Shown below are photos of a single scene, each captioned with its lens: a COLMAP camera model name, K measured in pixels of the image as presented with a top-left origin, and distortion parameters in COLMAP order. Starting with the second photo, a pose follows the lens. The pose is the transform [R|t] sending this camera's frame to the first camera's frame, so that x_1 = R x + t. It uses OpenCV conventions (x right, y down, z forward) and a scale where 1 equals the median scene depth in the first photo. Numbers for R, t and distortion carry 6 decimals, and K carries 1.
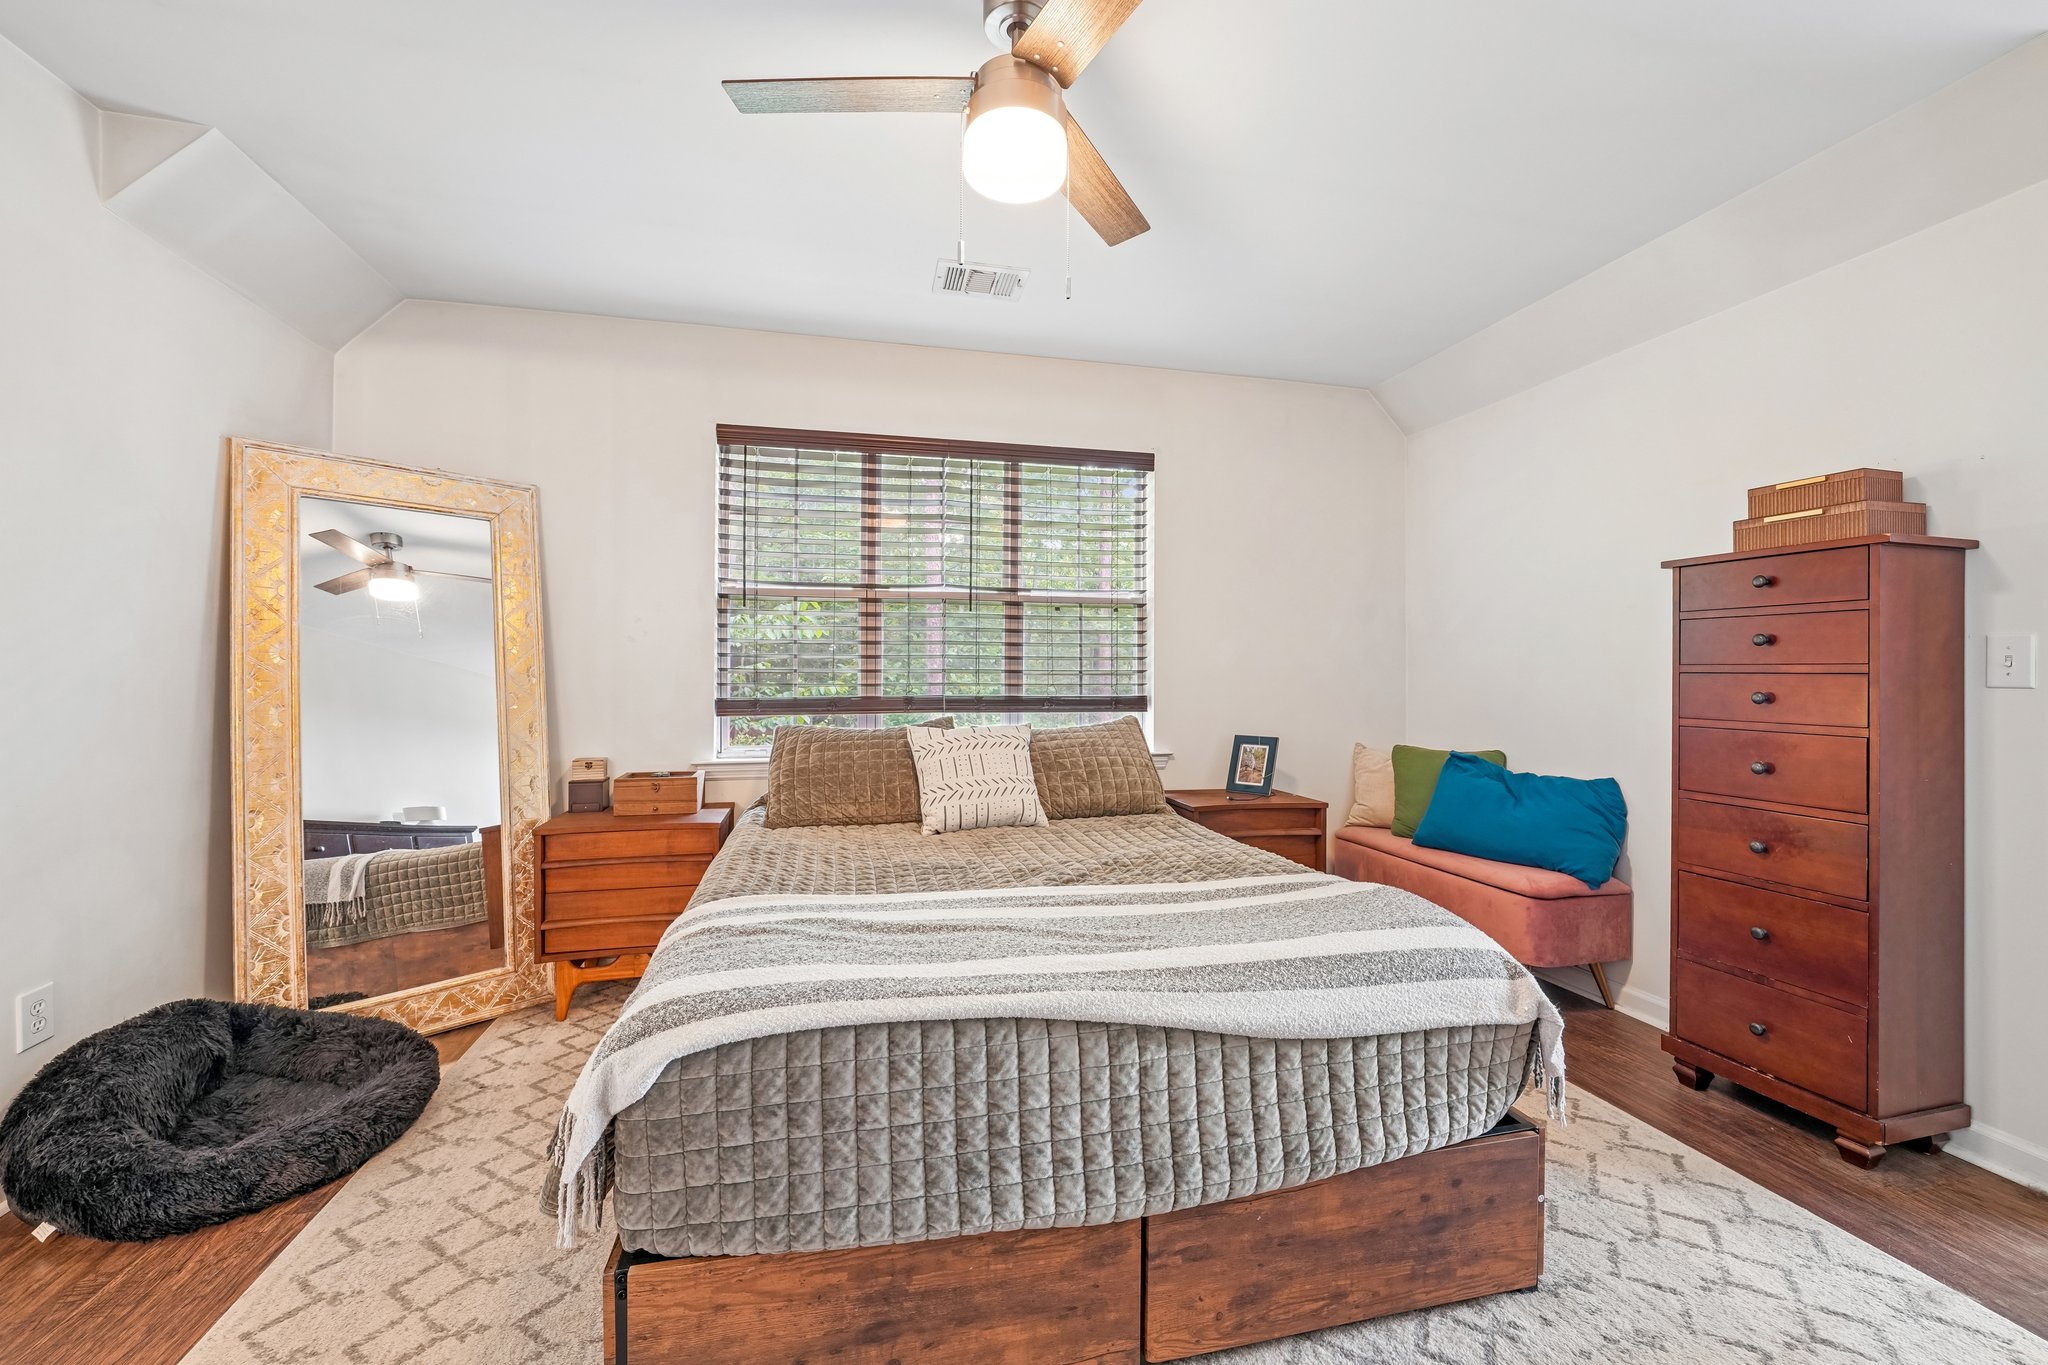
lens RADIAL K [[819.2, 0, 1022.5], [0, 819.2, 671.1], [0, 0, 1]] dist [-0.009667, 0.000577]
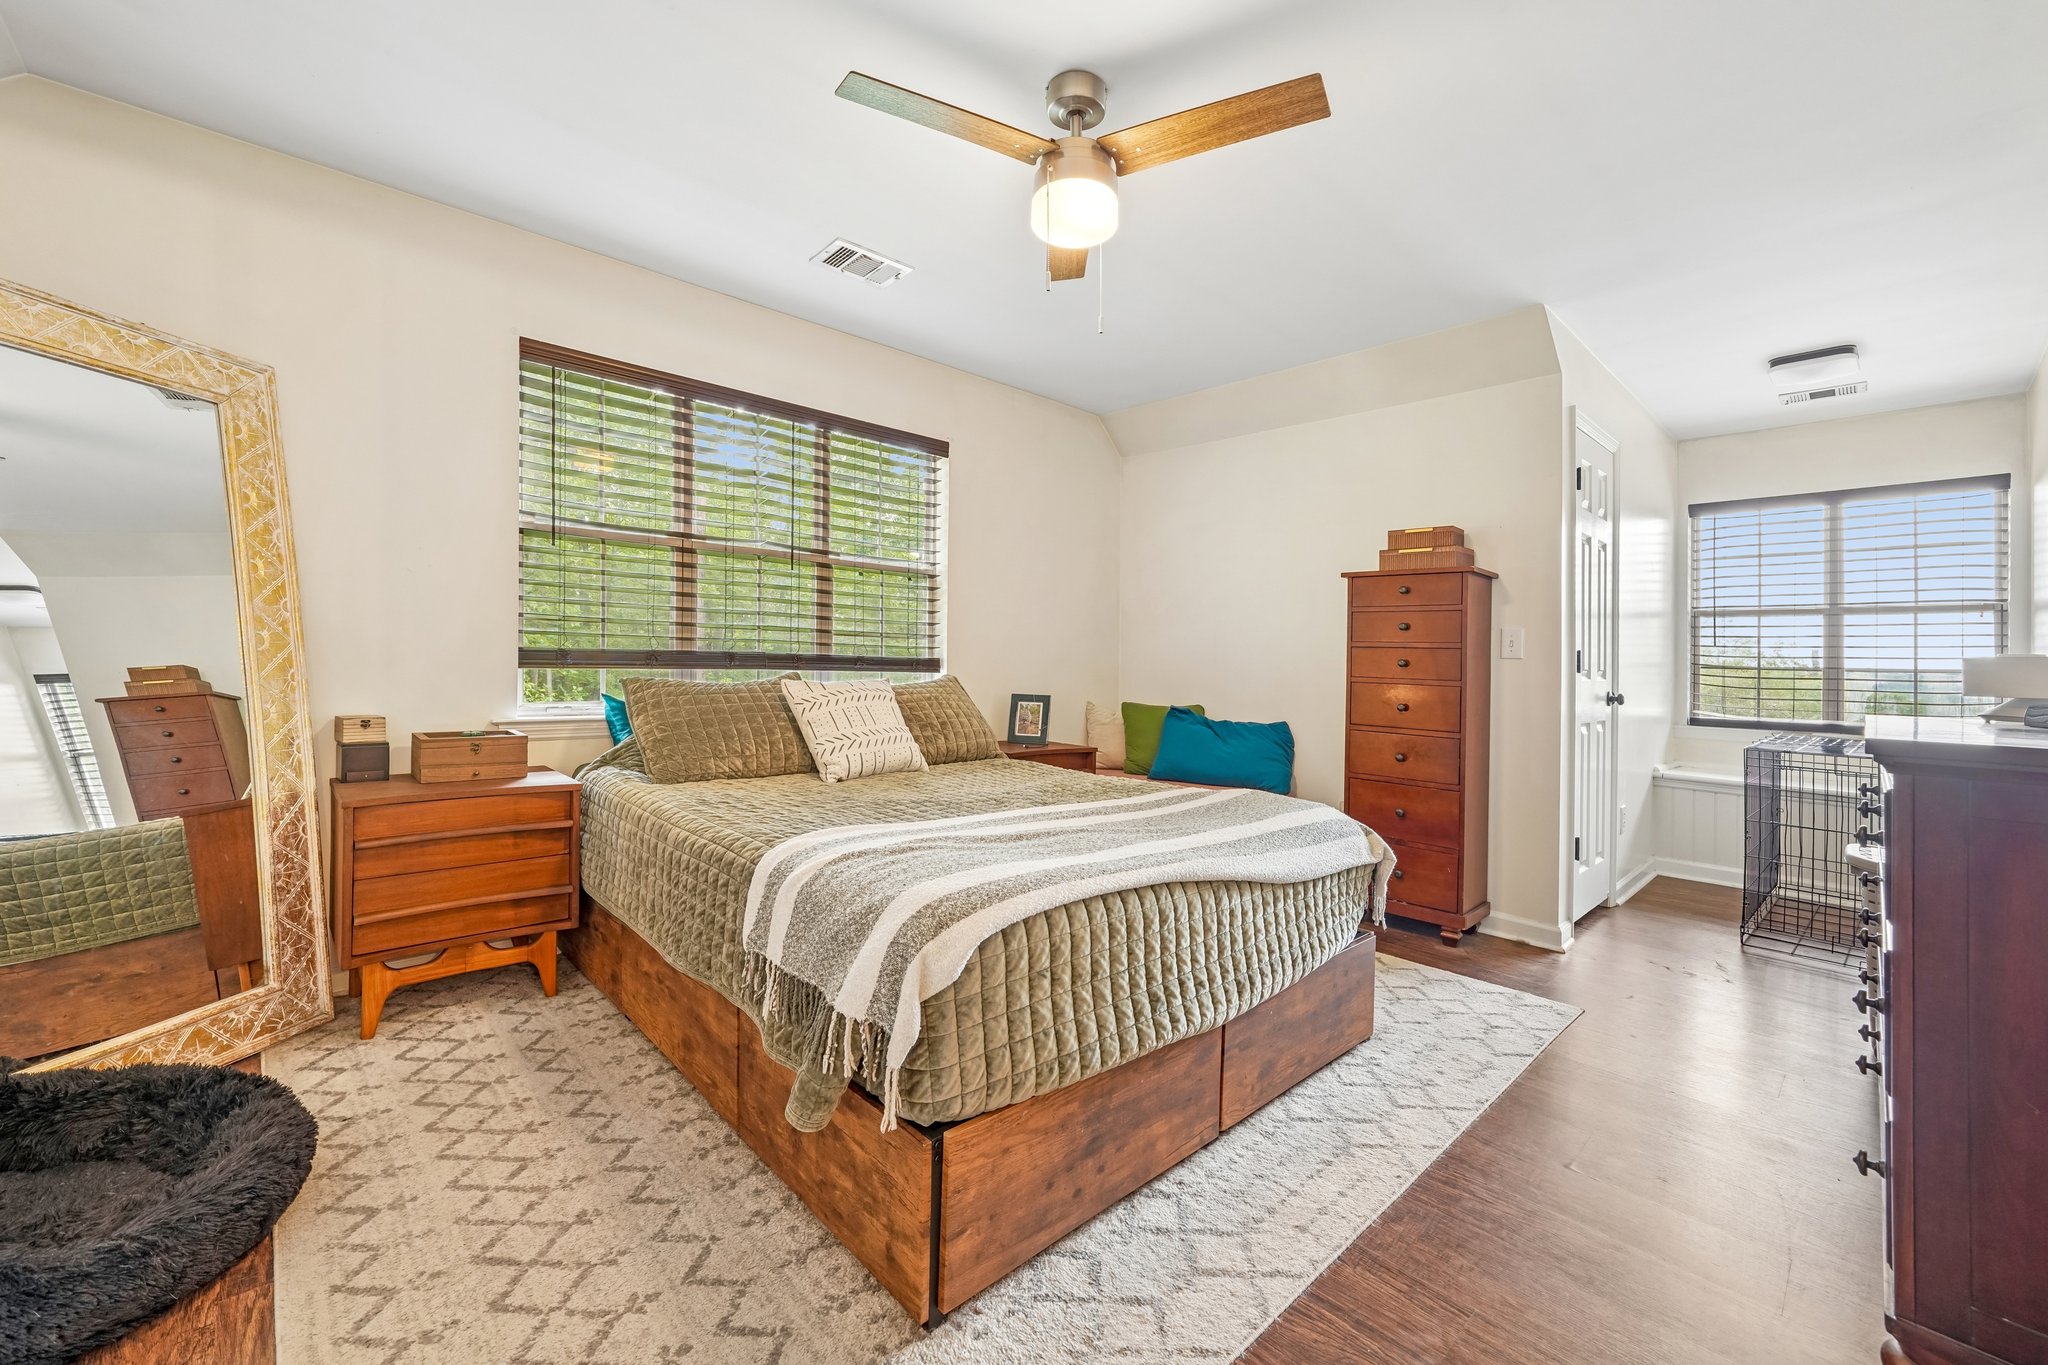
lens RADIAL K [[827.0, 0, 997.9], [0, 827.0, 625.8], [0, 0, 1]] dist [-0.012429, 0.001369]
pose [[0.872771, 0.042826, 0.486248, -0.442228], [-0.030049, 0.998968, -0.034048, 0.030268], [-0.487204, 0.015105, 0.873157, -0.018167]]
